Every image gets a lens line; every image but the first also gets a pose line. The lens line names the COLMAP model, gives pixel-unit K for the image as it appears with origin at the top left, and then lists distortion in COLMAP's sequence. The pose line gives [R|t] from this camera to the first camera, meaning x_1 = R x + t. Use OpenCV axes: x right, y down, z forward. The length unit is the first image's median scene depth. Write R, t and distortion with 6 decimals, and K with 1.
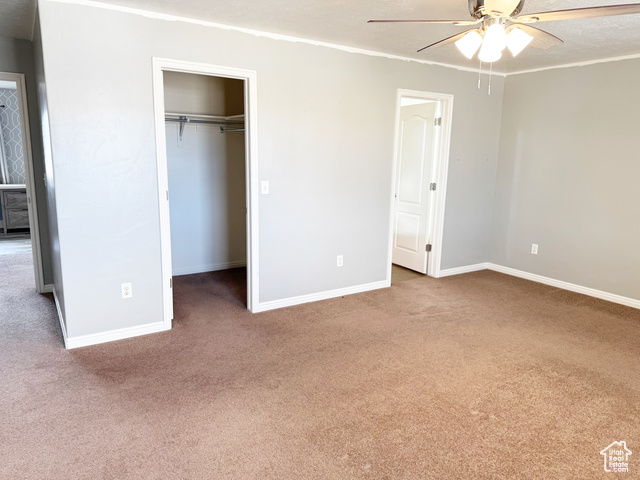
lens RADIAL K [[453.7, 0, 320.6], [0, 453.7, 239.6], [0, 0, 1]] dist [0.008629, 0.003255]
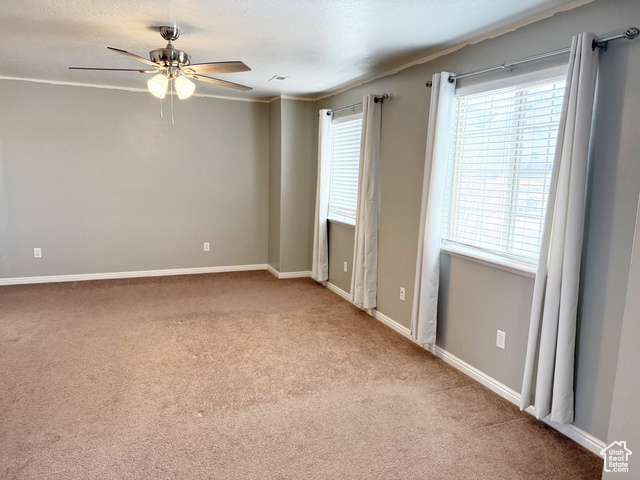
lens RADIAL K [[453.7, 0, 319.7], [0, 453.7, 239.1], [0, 0, 1]] dist [0.008629, 0.003255]
pose [[0.189384, -0.168052, 0.967415, -0.568393], [0.162995, 0.976956, 0.137801, -0.066638], [-0.968280, 0.131587, 0.212411, 0.187573]]
